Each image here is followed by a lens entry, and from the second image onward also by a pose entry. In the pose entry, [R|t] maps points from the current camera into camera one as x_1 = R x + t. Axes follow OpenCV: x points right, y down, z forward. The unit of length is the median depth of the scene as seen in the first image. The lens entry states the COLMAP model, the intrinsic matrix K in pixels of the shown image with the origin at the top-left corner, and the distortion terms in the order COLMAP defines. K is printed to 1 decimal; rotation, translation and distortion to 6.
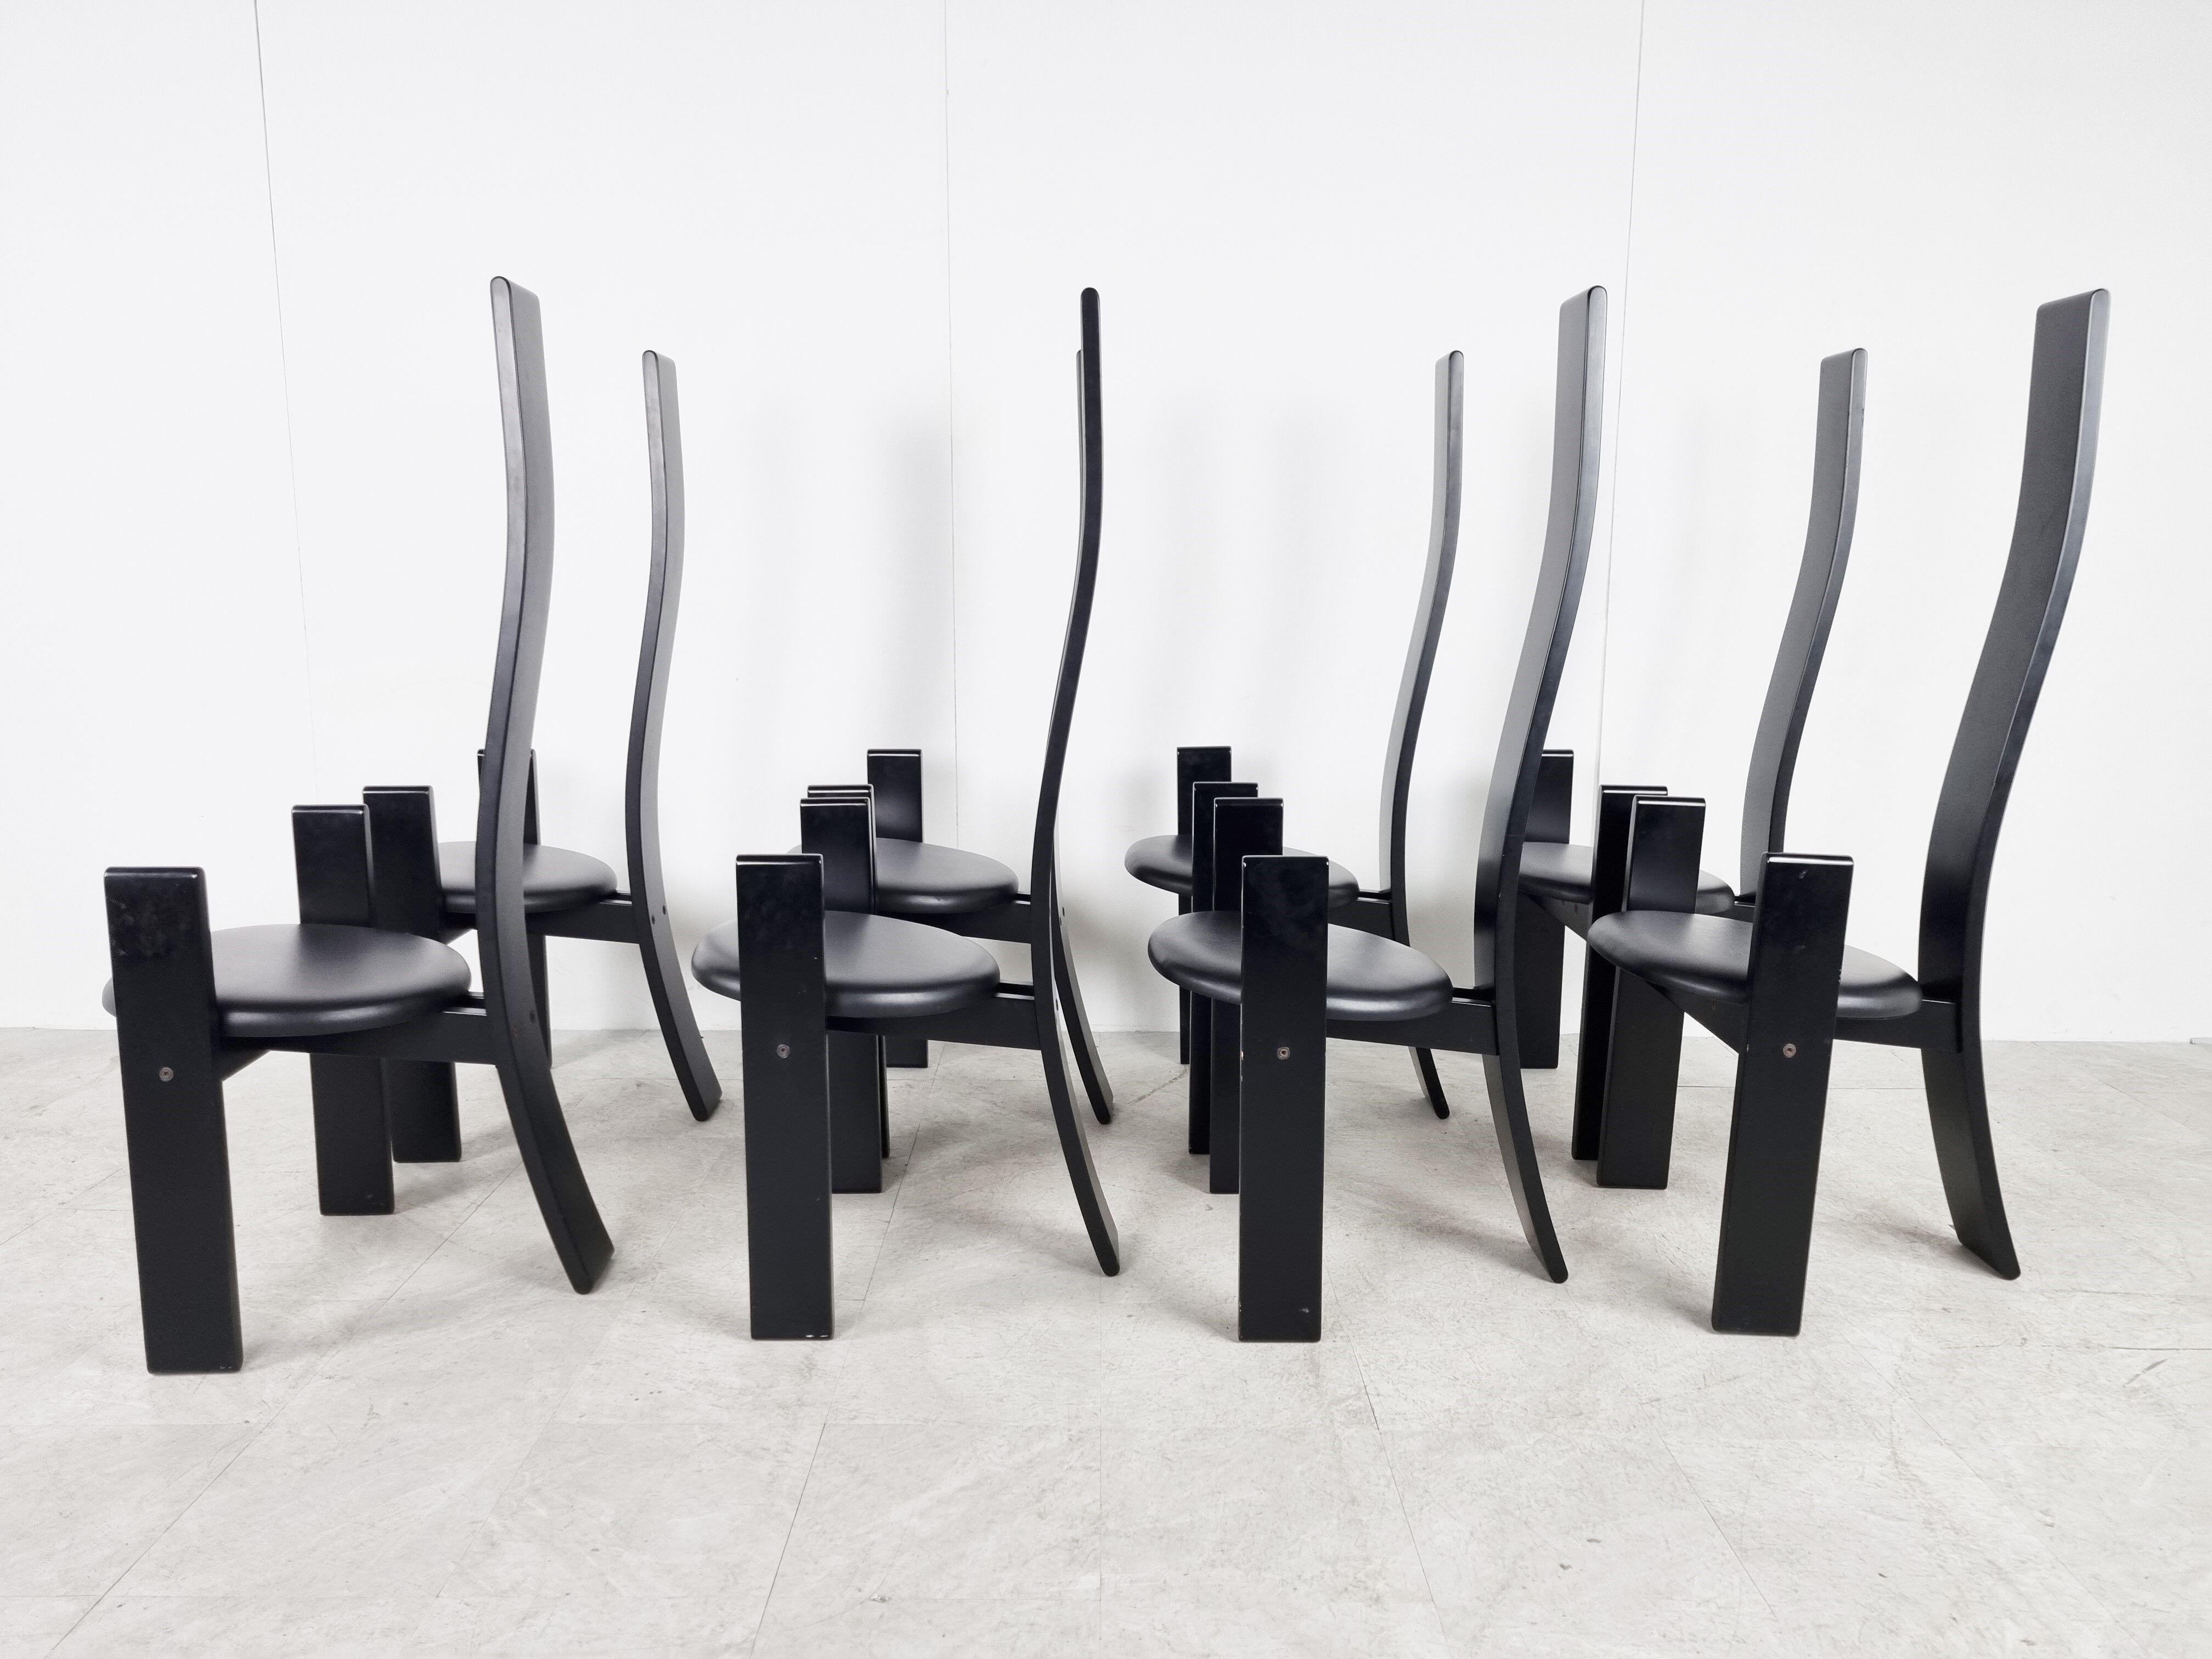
lens RADIAL K [[1670.7, 0, 1095.5], [0, 1670.7, 835.6], [0, 0, 1]] dist [0.065527, -0.047195]
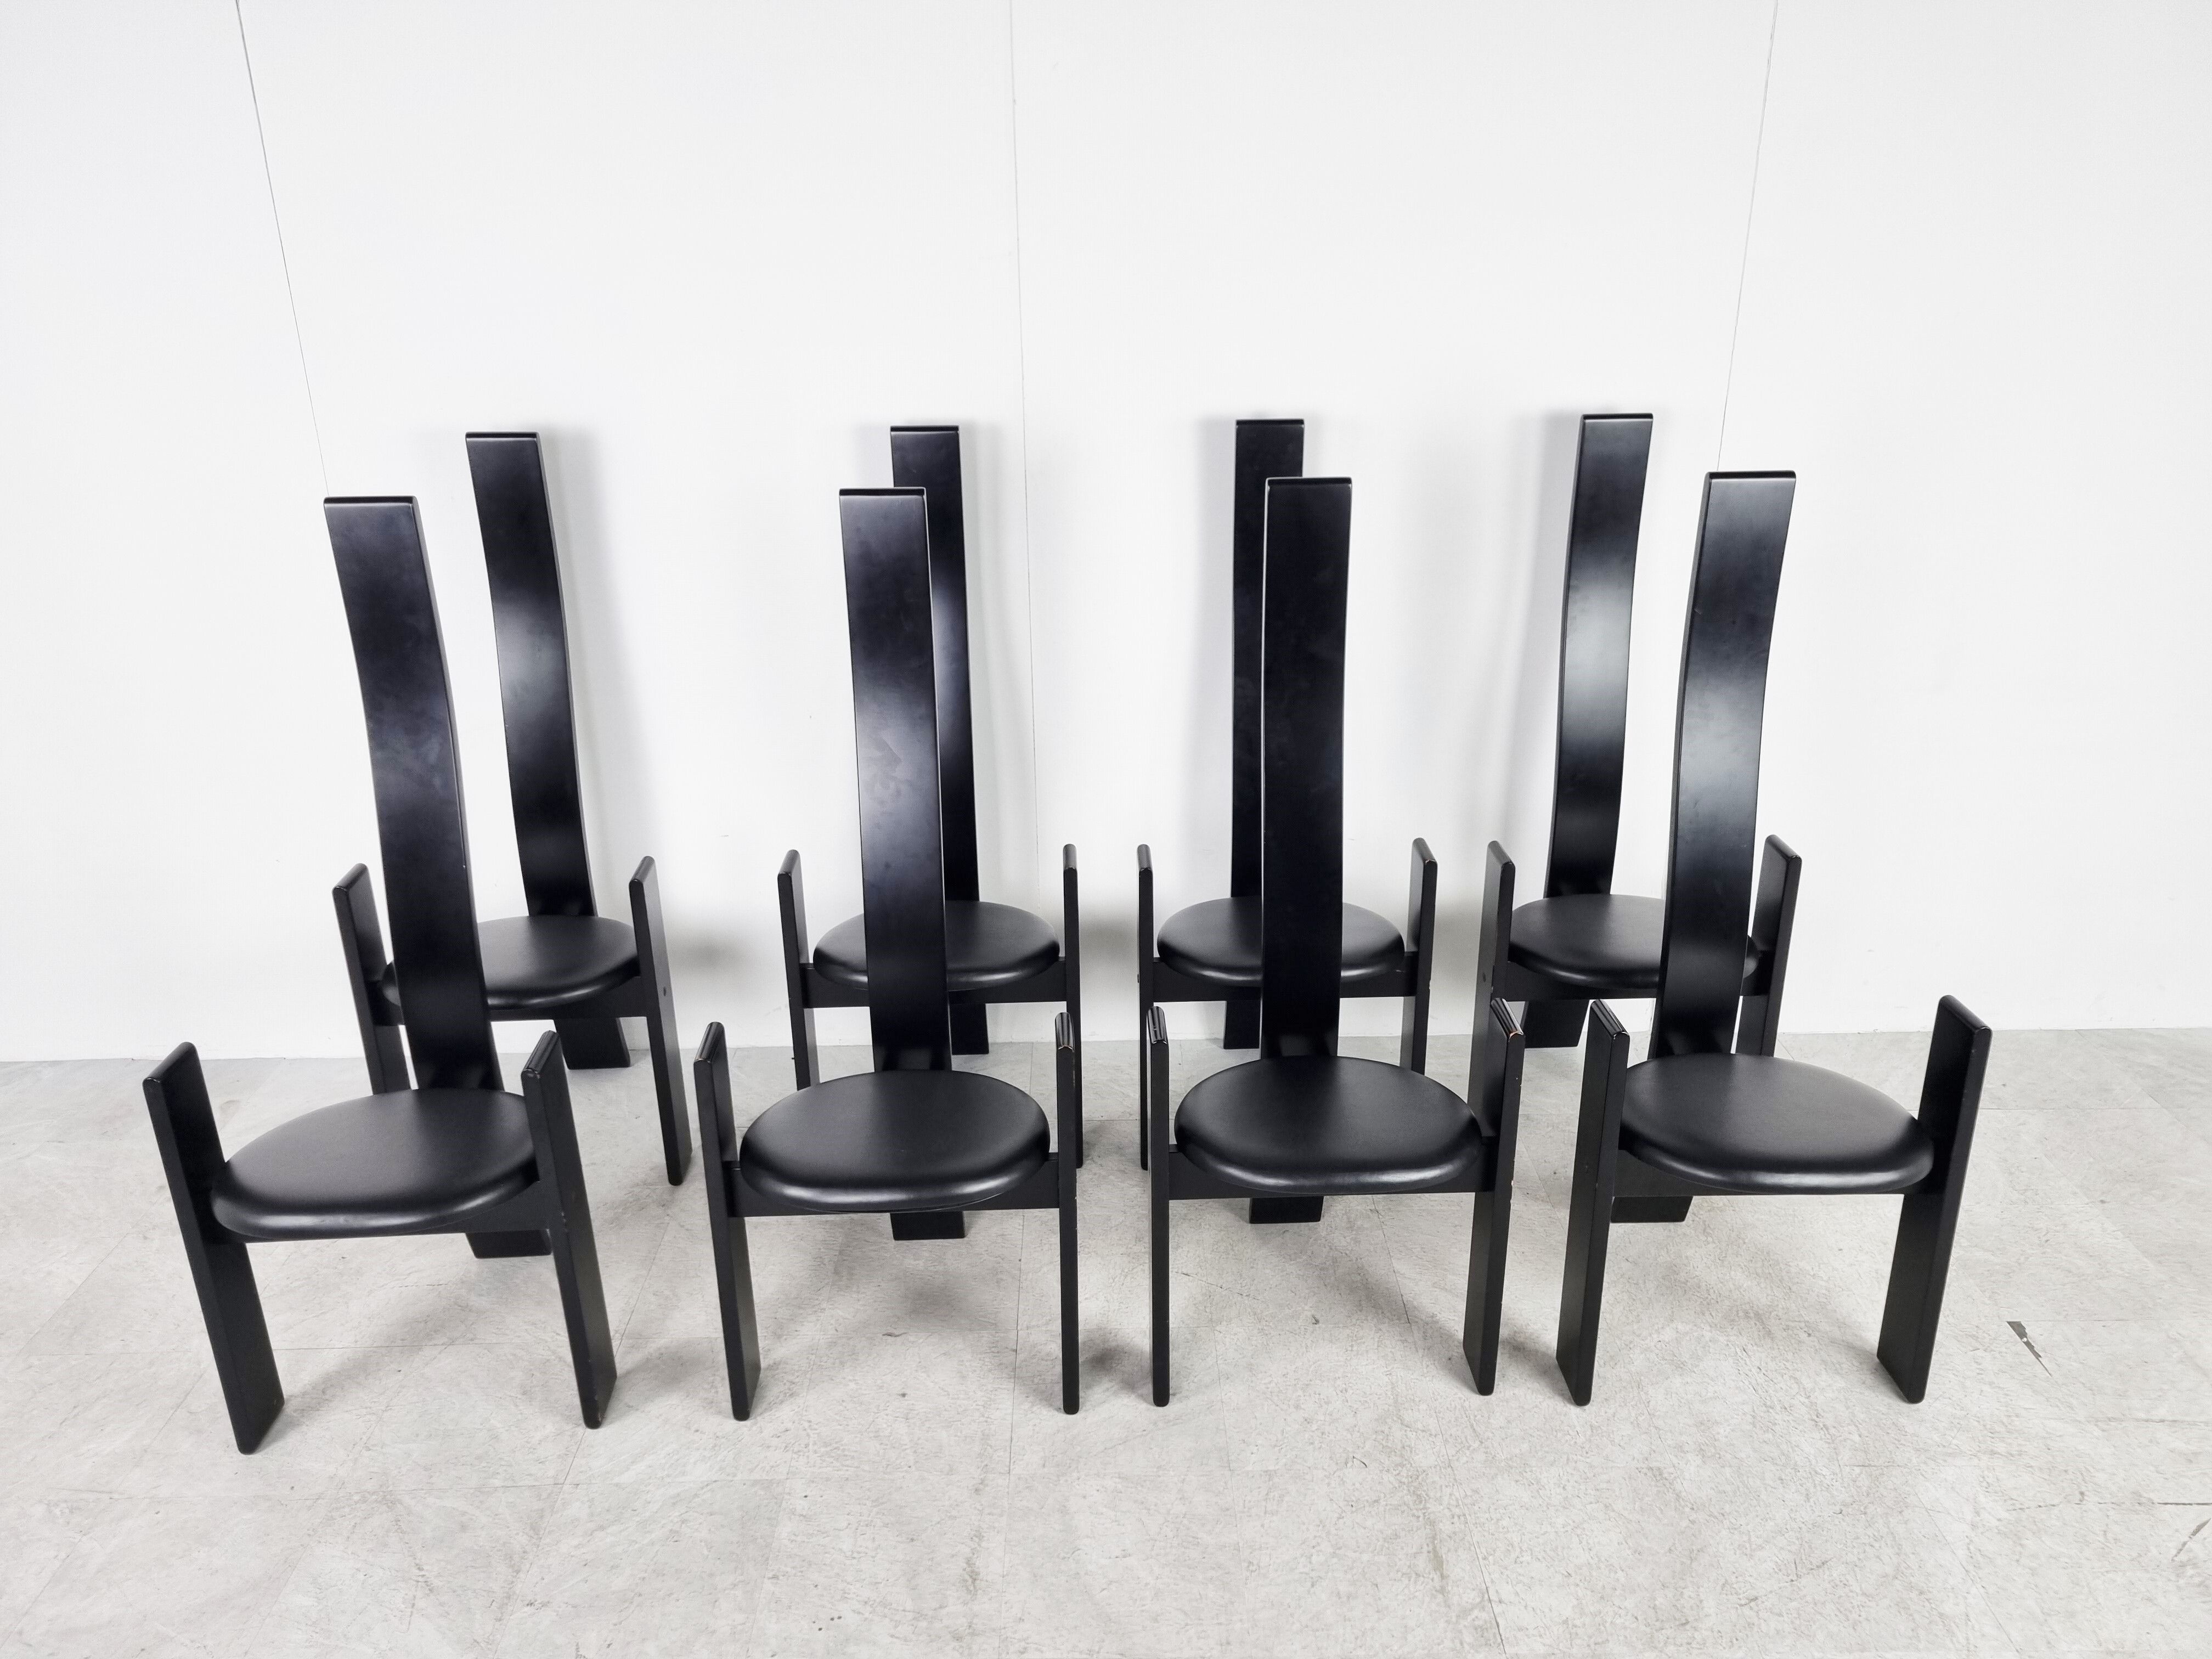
lens RADIAL K [[1670.7, 0, 1119.7], [0, 1670.7, 830.8], [0, 0, 1]] dist [0.065527, -0.047195]
pose [[0.999636, -0.019781, 0.018359, -0.093970], [0.015524, 0.977914, 0.208428, -0.411975], [-0.022076, -0.208067, 0.977865, 0.041445]]
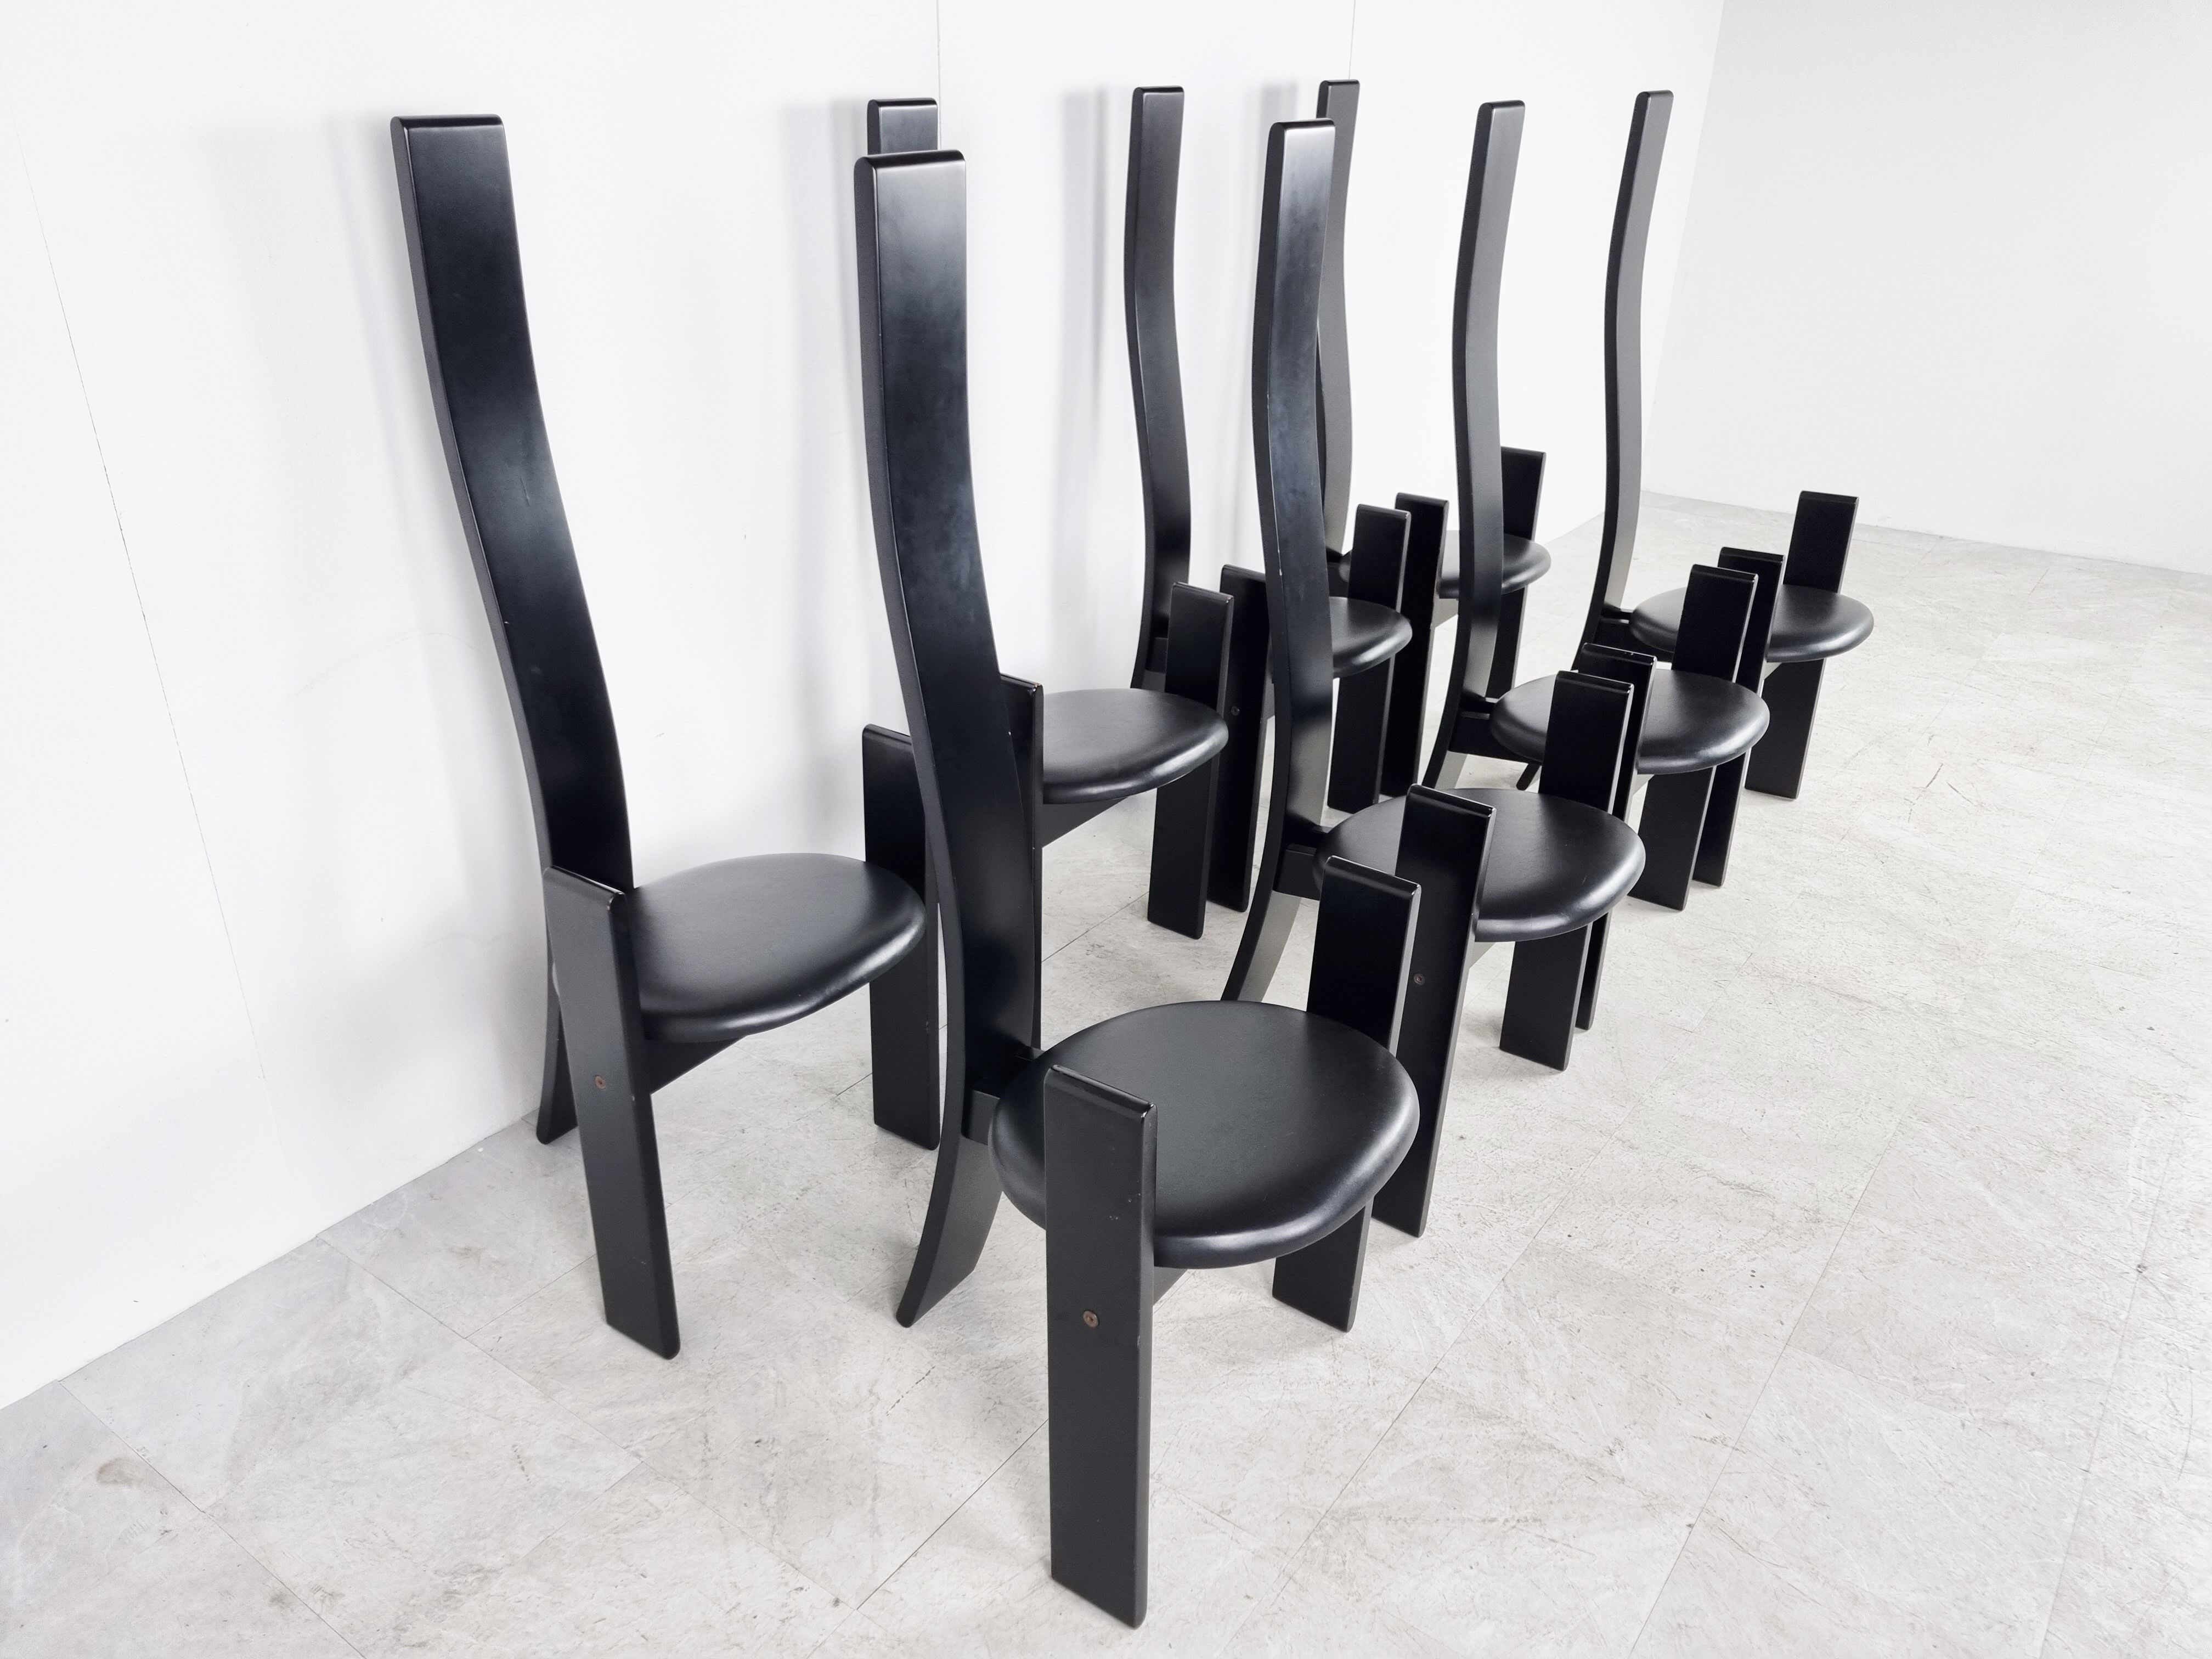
lens RADIAL K [[1670.7, 0, 1096.6], [0, 1670.7, 847.3], [0, 0, 1]] dist [0.065527, -0.047195]
pose [[0.579453, -0.352962, 0.734610, -1.265864], [0.118569, 0.928275, 0.352487, -0.368046], [-0.806335, -0.117148, 0.579742, 0.793009]]
